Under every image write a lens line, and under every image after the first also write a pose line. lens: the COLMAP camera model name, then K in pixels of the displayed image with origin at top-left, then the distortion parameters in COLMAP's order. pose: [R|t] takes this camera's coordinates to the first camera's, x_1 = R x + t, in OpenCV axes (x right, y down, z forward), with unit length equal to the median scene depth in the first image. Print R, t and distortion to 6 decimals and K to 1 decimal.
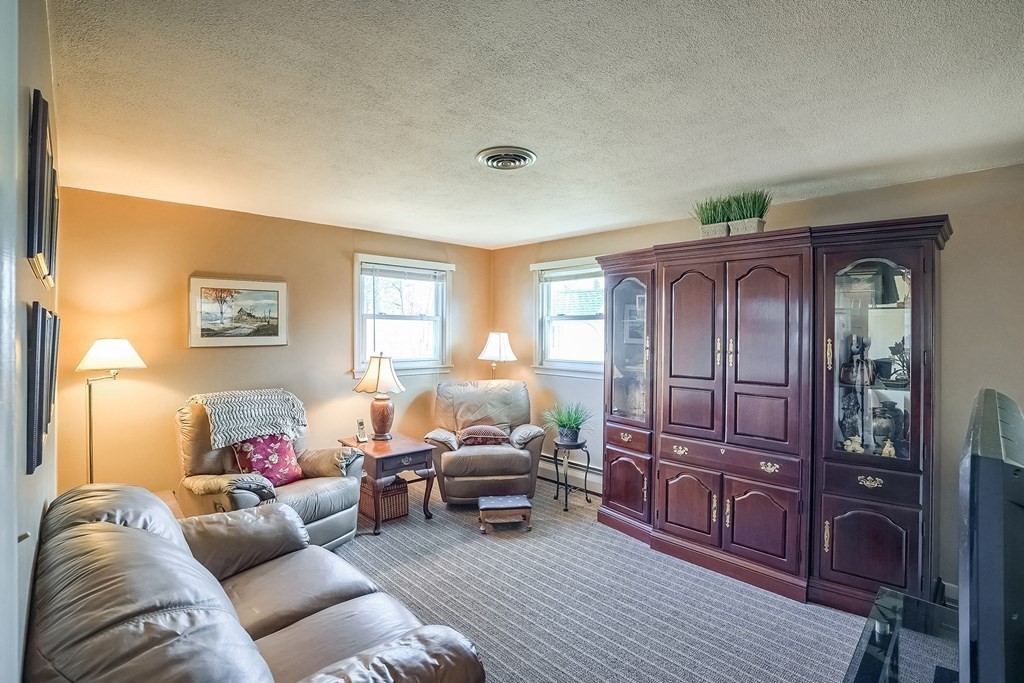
lens RADIAL K [[474.7, 0, 508.5], [0, 474.7, 330.6], [0, 0, 1]] dist [-0.058067, 0.013825]
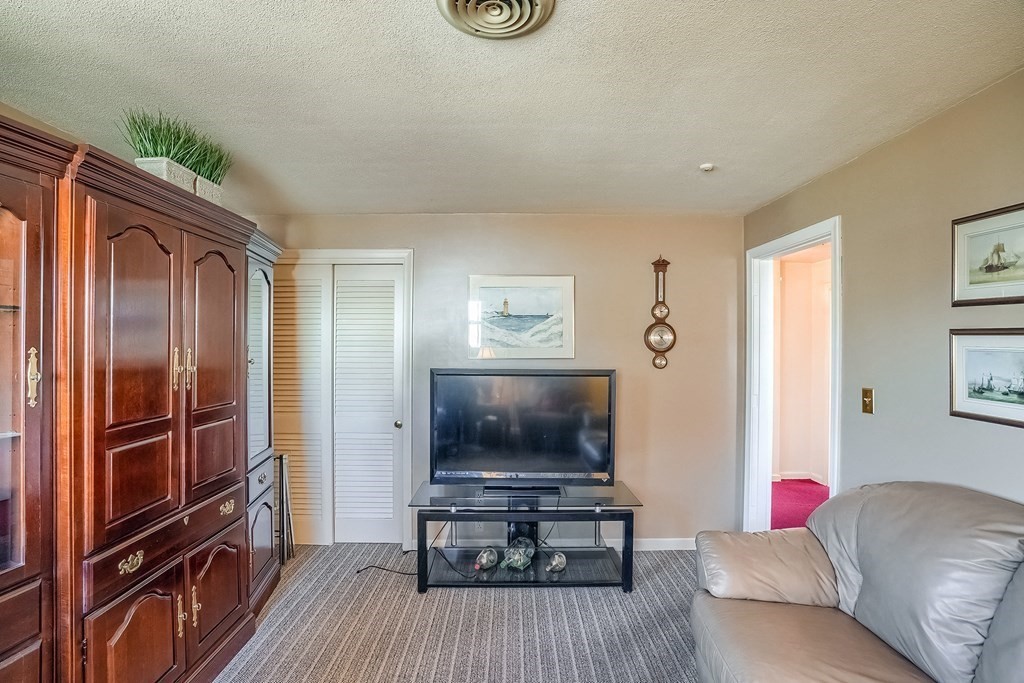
lens RADIAL K [[474.7, 0, 508.5], [0, 474.7, 330.6], [0, 0, 1]] dist [-0.058067, 0.013825]
pose [[-0.706140, 0.007459, 0.708033, -0.314411], [0.004880, 0.999972, -0.005667, -0.001126], [-0.708055, -0.000546, -0.706157, 1.128485]]
